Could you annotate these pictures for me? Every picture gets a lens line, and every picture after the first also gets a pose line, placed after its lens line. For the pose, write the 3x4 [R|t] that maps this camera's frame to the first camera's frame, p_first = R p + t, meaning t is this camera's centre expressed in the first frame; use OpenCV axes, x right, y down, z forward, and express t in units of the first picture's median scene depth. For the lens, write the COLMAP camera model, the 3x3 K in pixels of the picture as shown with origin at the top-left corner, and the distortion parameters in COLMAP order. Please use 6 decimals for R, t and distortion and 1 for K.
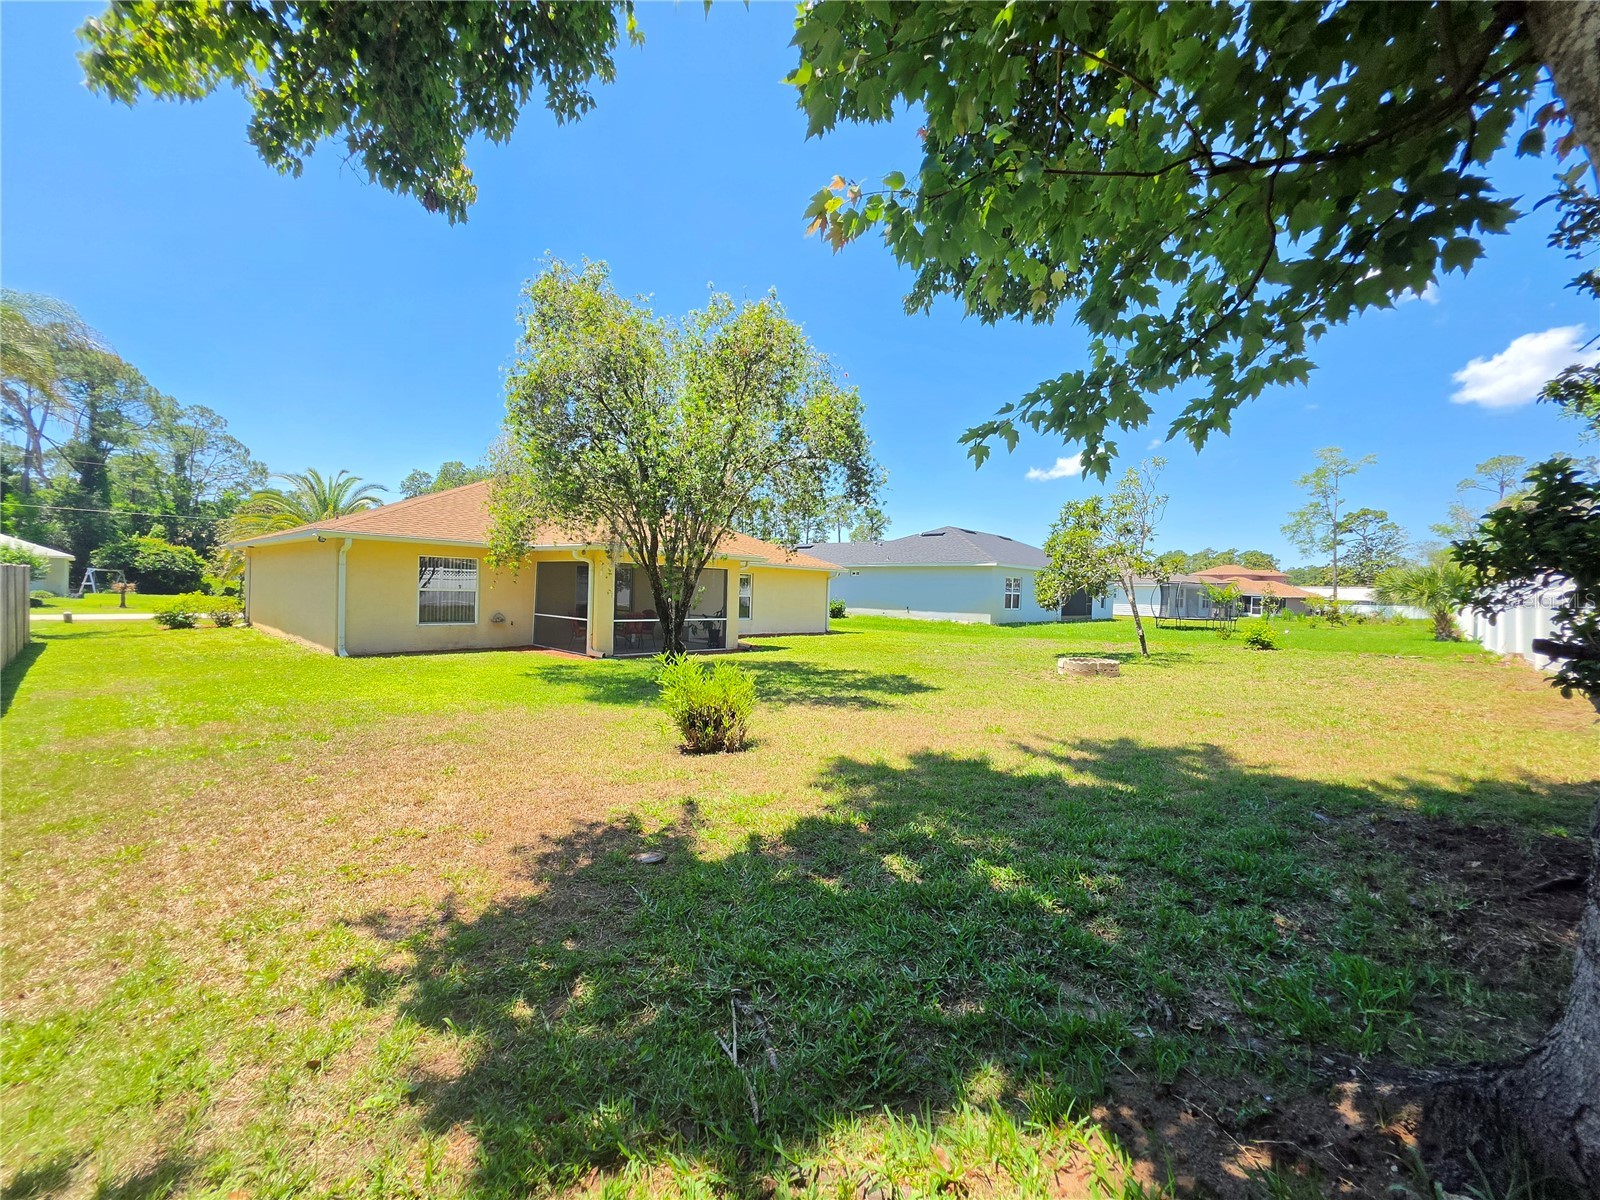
lens RADIAL K [[646.3, 0, 800.0], [0, 646.3, 600.0], [0, 0, 1]] dist [-0.004784, 0.000412]
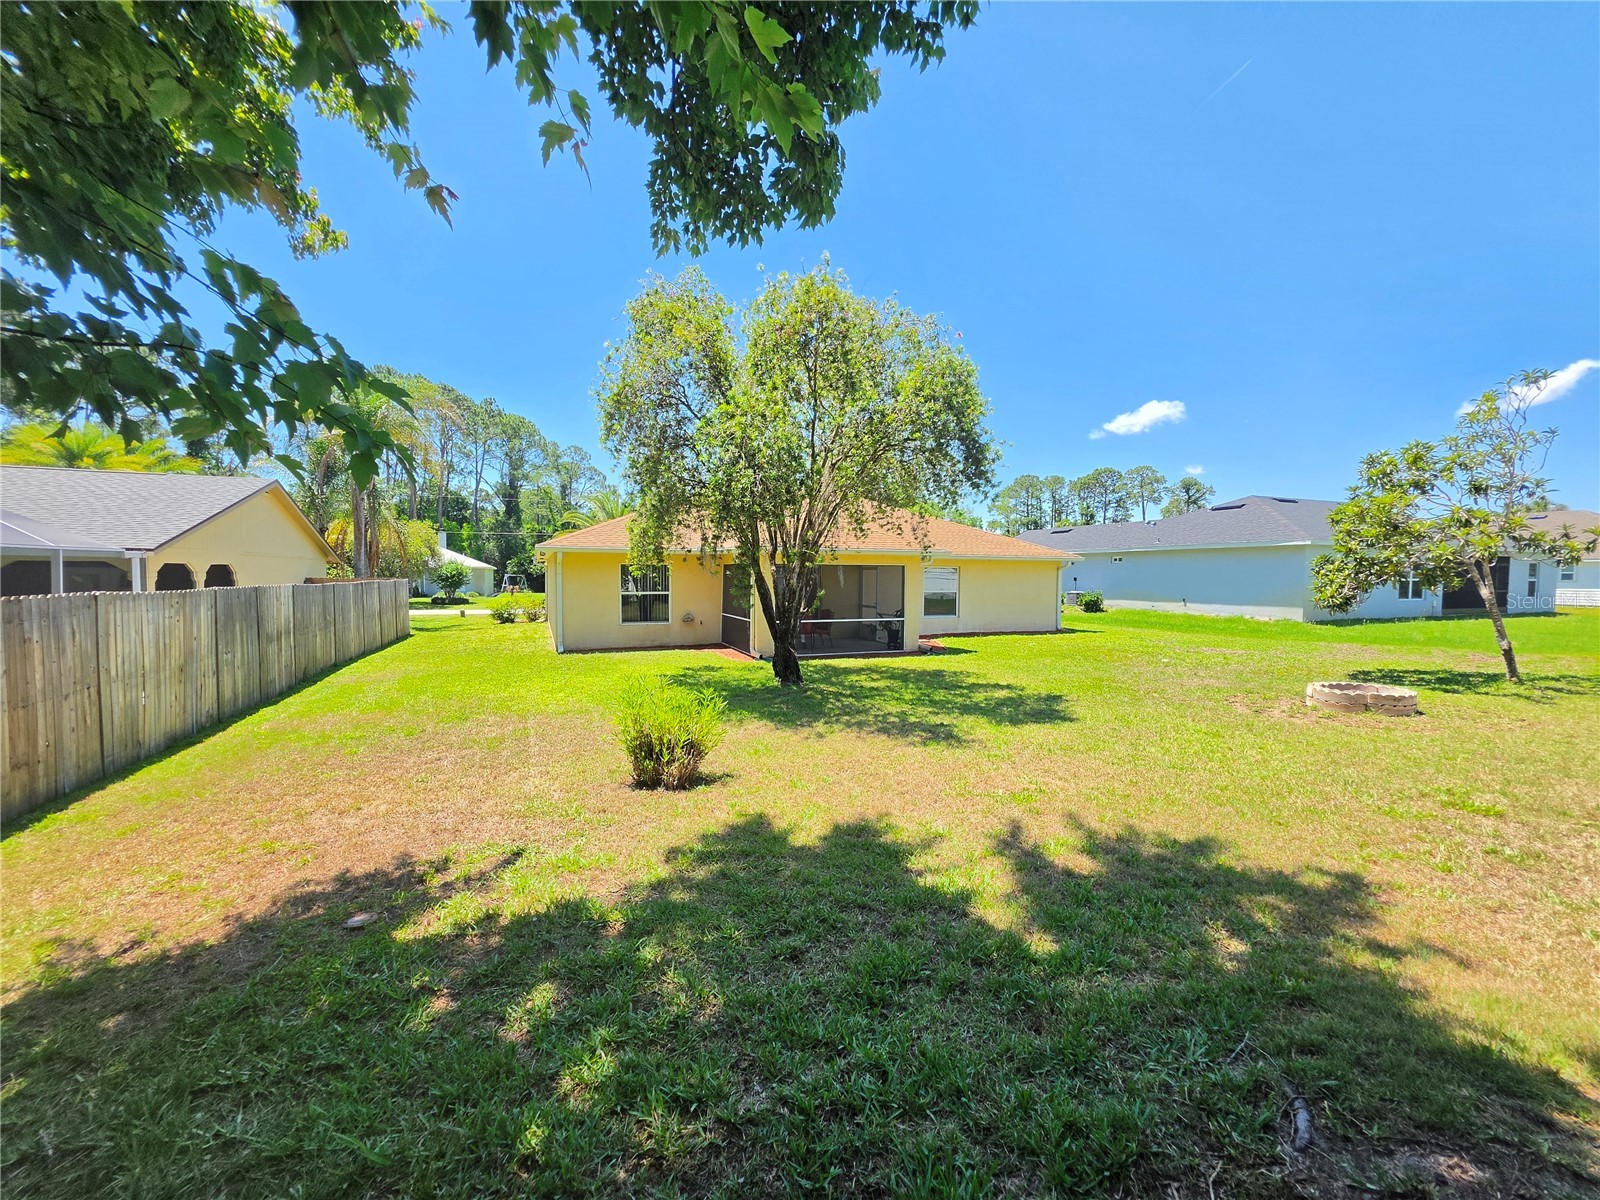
lens RADIAL K [[646.3, 0, 800.0], [0, 646.3, 600.0], [0, 0, 1]] dist [-0.004784, 0.000412]
pose [[0.898318, -0.007533, -0.439281, 0.168631], [0.015463, 0.999776, 0.014478, -0.013917], [0.439073, -0.019799, 0.898233, 0.105685]]
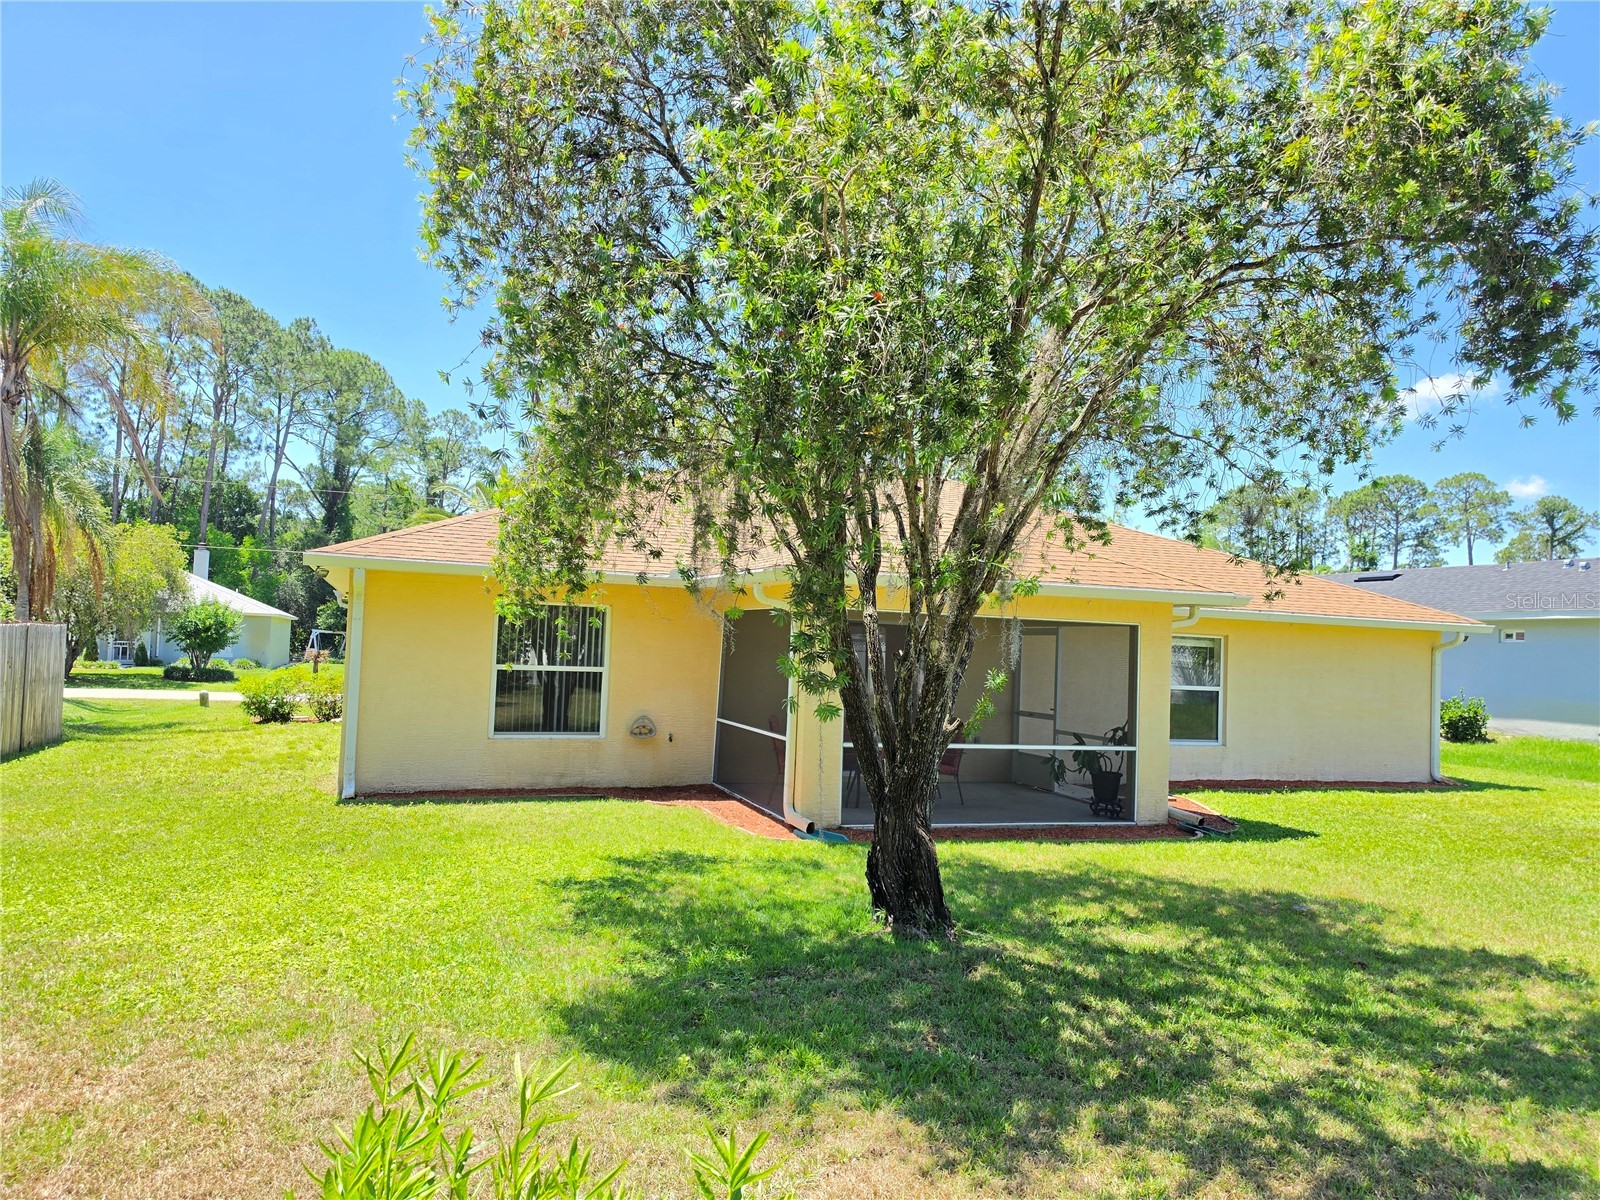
lens RADIAL K [[1093.8, 0, 798.9], [0, 1093.8, 605.8], [0, 0, 1]] dist [0.098211, -0.134494]
pose [[0.885164, -0.013347, -0.465088, 0.023643], [-0.018794, 0.997747, -0.064404, -0.011454], [0.464899, 0.065749, 0.882919, 0.302441]]
